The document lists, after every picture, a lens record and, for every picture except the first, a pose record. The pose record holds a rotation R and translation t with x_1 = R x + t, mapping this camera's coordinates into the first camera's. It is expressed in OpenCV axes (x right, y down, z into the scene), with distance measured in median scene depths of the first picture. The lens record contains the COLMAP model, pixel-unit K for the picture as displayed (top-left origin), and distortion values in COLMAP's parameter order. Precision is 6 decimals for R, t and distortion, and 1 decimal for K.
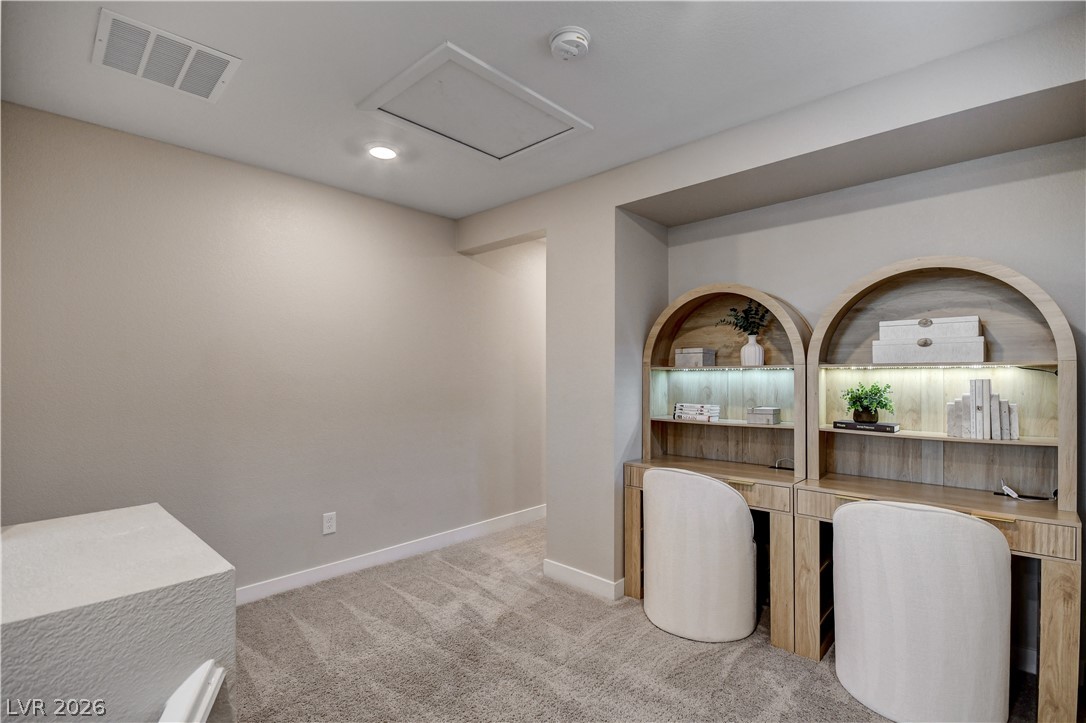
lens RADIAL K [[500.2, 0, 544.9], [0, 500.2, 374.5], [0, 0, 1]] dist [-0.000669, -0.000397]
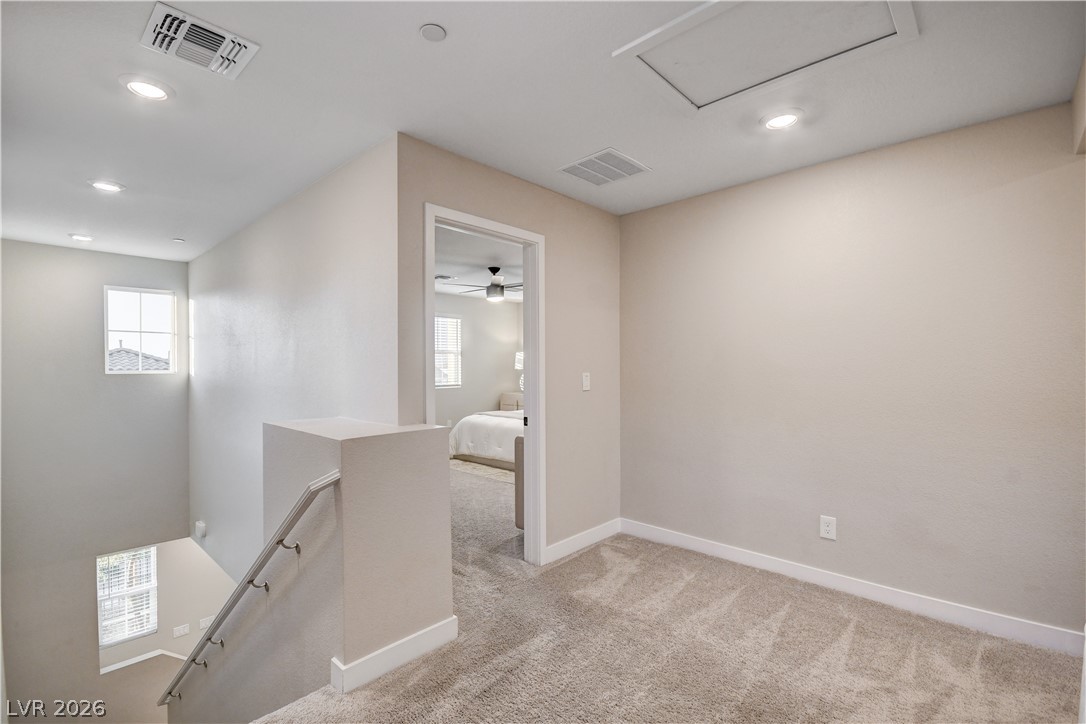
lens RADIAL K [[487.3, 0, 541.6], [0, 487.3, 367.3], [0, 0, 1]] dist [-0.002606, -0.001201]
pose [[0.005767, 0.003010, -0.999979, 0.557072], [0.003184, 0.999990, 0.003028, -0.003043], [0.999978, -0.003201, 0.005757, 0.562236]]
